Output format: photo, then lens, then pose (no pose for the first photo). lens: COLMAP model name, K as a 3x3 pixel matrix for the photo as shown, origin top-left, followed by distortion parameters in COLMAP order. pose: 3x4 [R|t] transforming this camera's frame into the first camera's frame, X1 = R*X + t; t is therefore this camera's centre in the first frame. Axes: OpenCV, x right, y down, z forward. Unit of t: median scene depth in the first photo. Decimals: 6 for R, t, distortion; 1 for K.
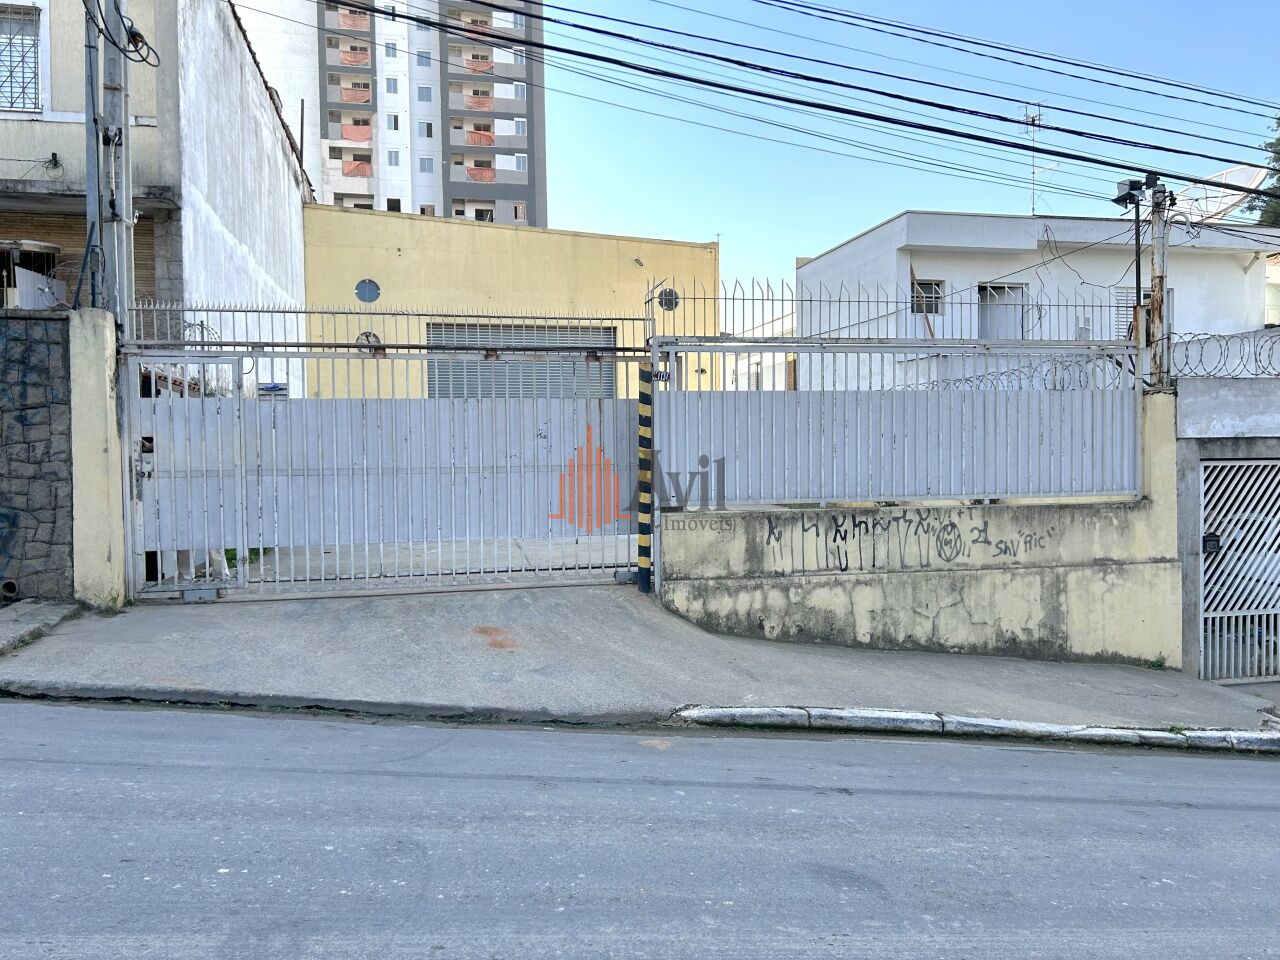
lens RADIAL K [[968.2, 0, 633.9], [0, 968.2, 482.1], [0, 0, 1]] dist [0.041500, -0.044643]
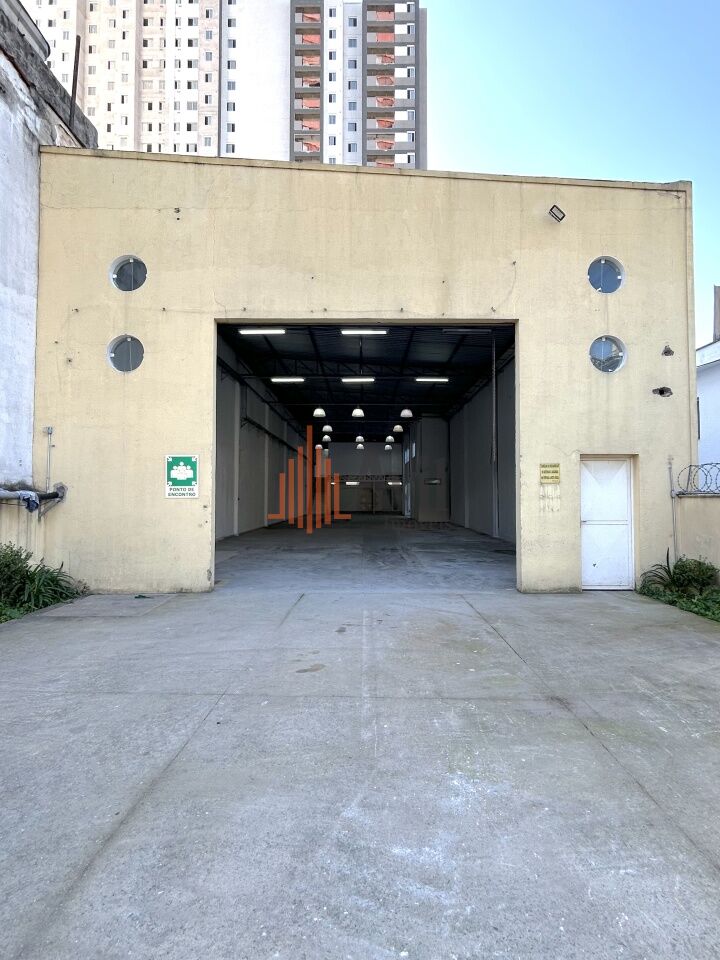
lens RADIAL K [[499.5, 0, 352.4], [0, 499.5, 482.7], [0, 0, 1]] dist [-0.005694, 0.001580]
pose [[0.975080, 0.006063, -0.221771, -0.132839], [-0.019109, 0.998207, -0.056727, -0.102452], [0.221029, 0.059551, 0.973447, 1.821047]]
